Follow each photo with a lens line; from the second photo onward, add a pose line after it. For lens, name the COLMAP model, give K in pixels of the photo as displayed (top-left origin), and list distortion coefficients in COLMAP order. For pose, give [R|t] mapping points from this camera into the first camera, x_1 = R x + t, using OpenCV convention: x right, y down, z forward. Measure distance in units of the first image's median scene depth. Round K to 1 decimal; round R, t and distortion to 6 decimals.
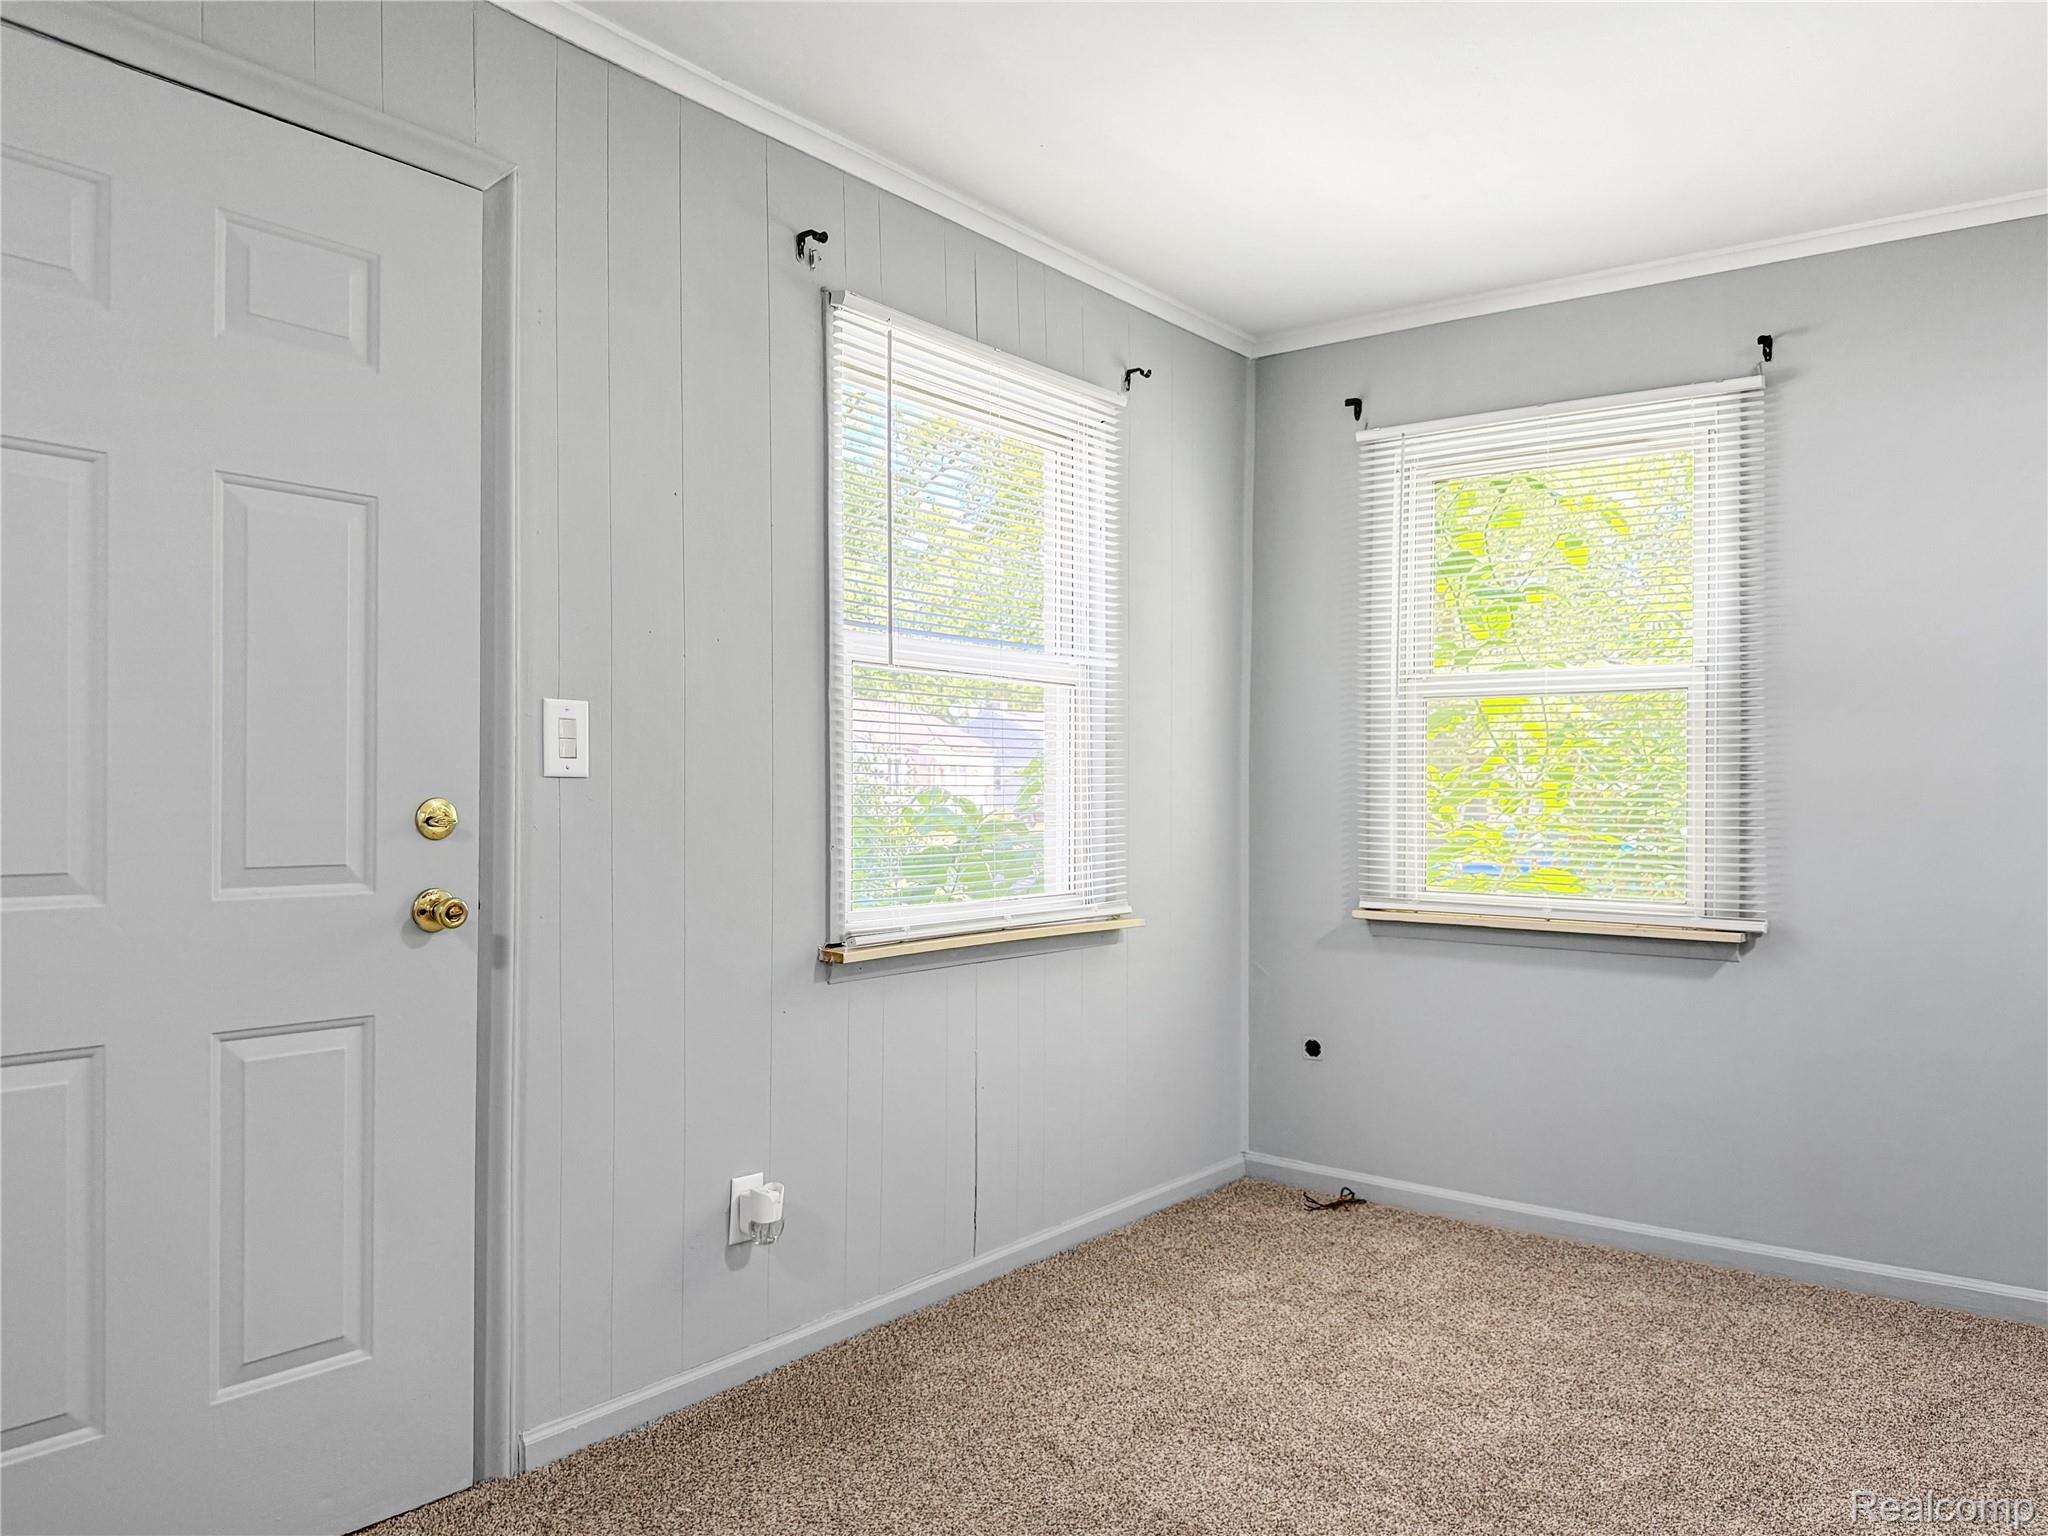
lens RADIAL K [[1498.5, 0, 1023.0], [0, 1498.5, 788.6], [0, 0, 1]] dist [0.040171, -0.007680]
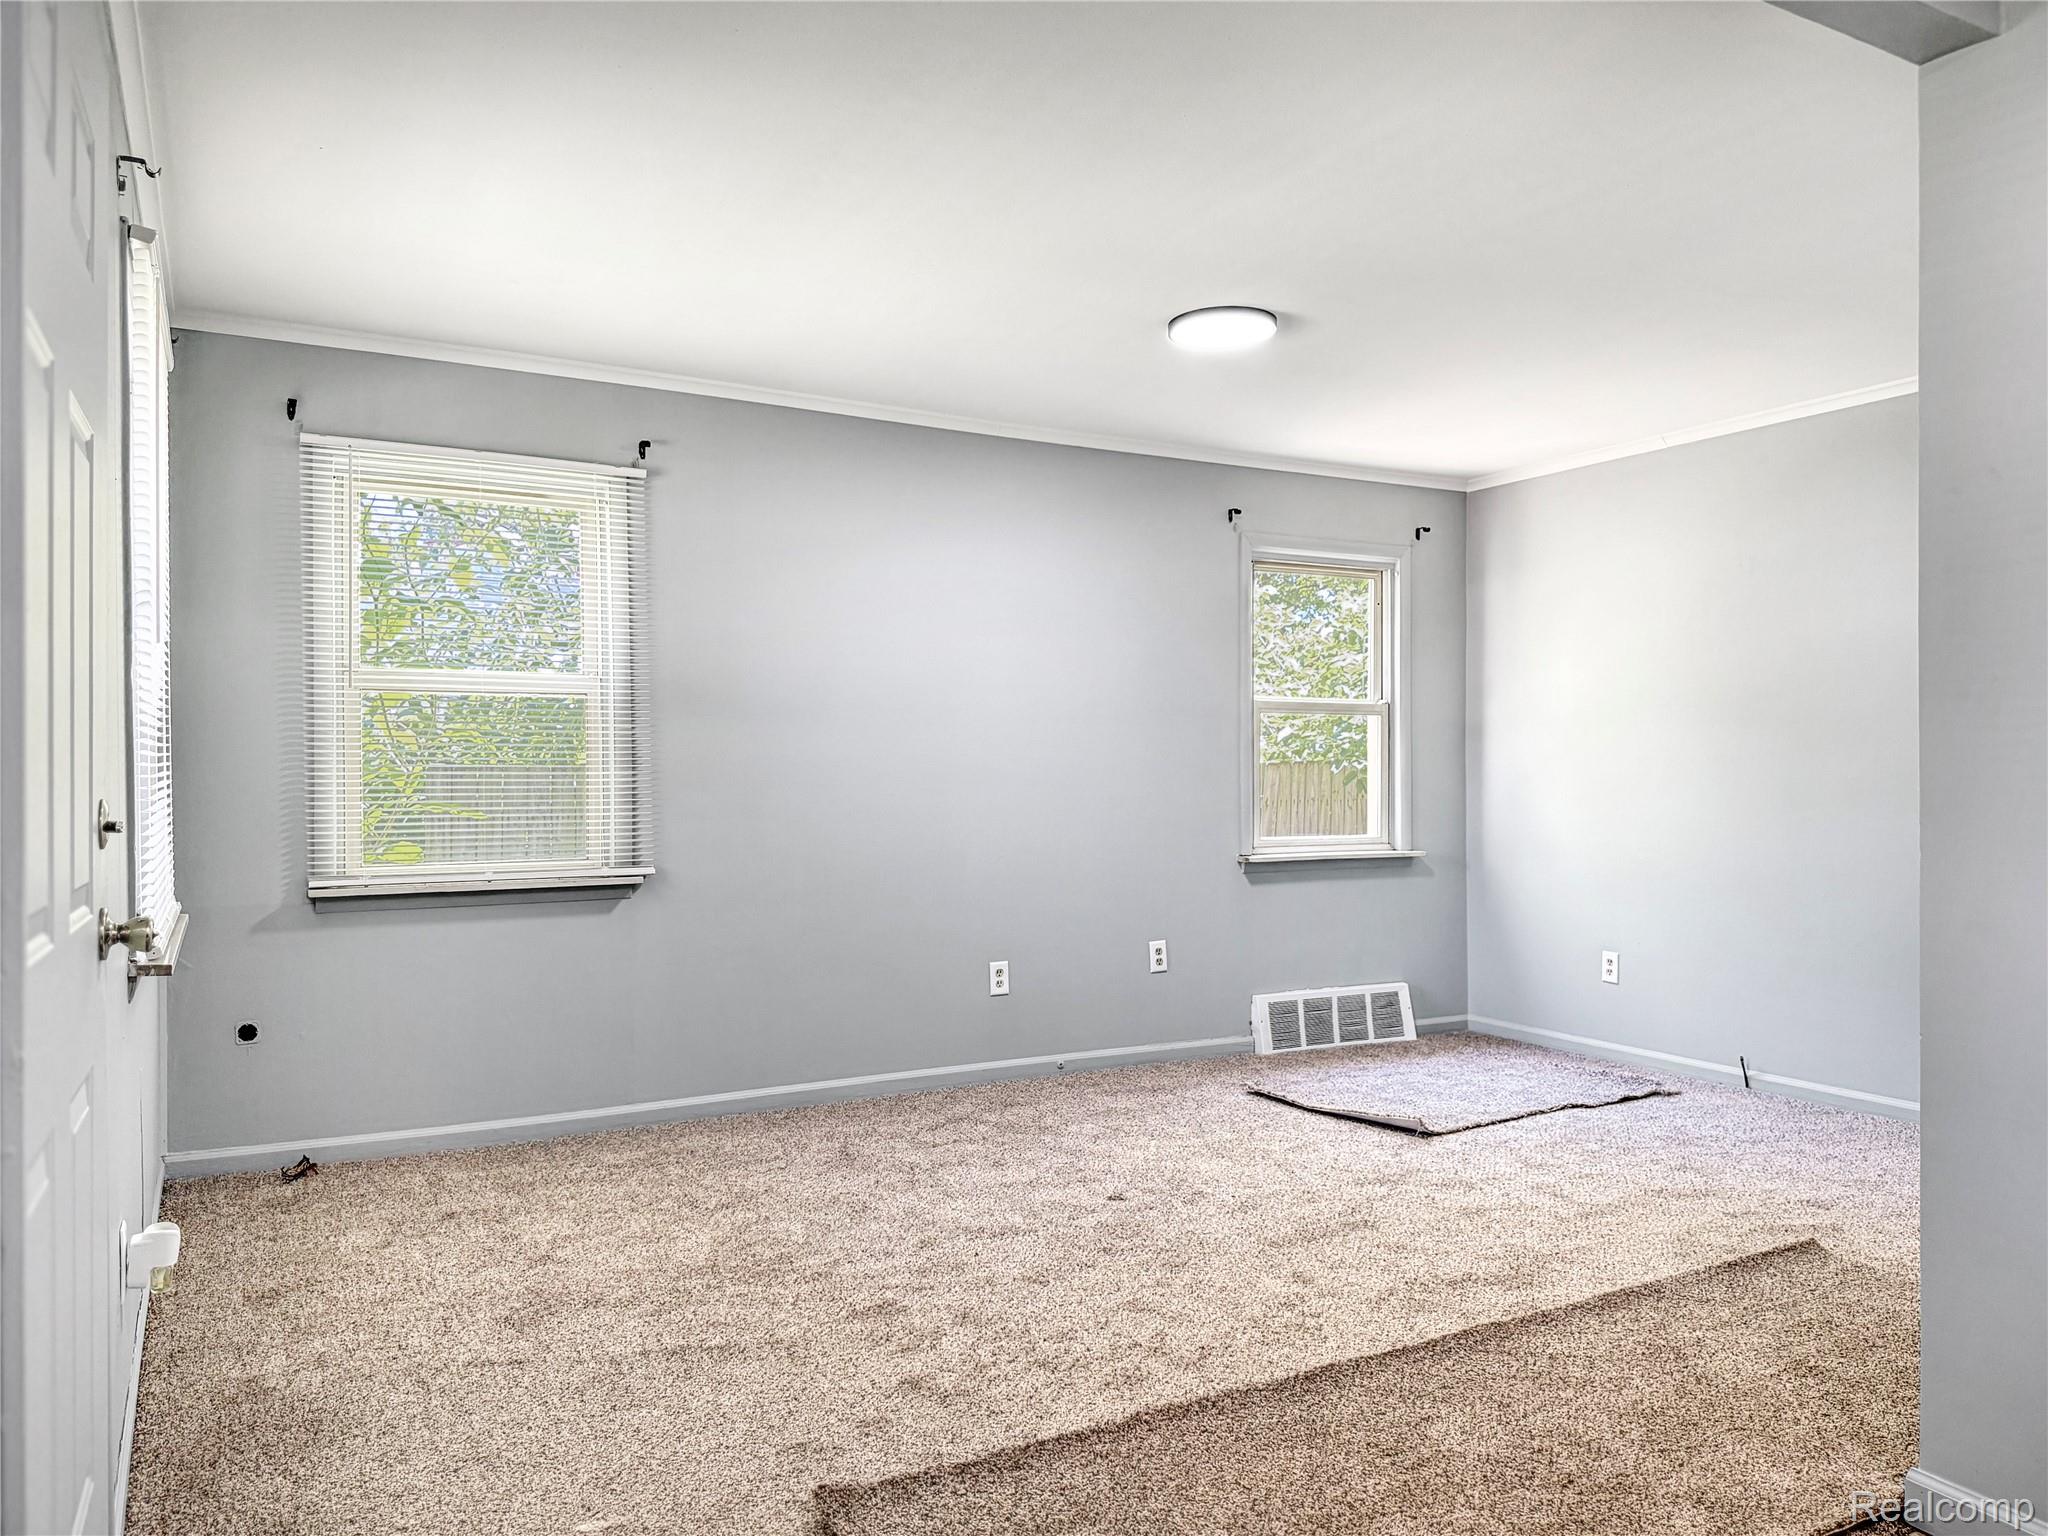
lens RADIAL K [[1444.9, 0, 1024.0], [0, 1444.9, 768.0], [0, 0, 1]] dist [0.038066, -0.002633]
pose [[0.434056, -0.005563, 0.900869, -0.547926], [0.007311, 0.999970, 0.002652, -0.003207], [-0.900856, 0.005435, 0.434084, 0.122182]]
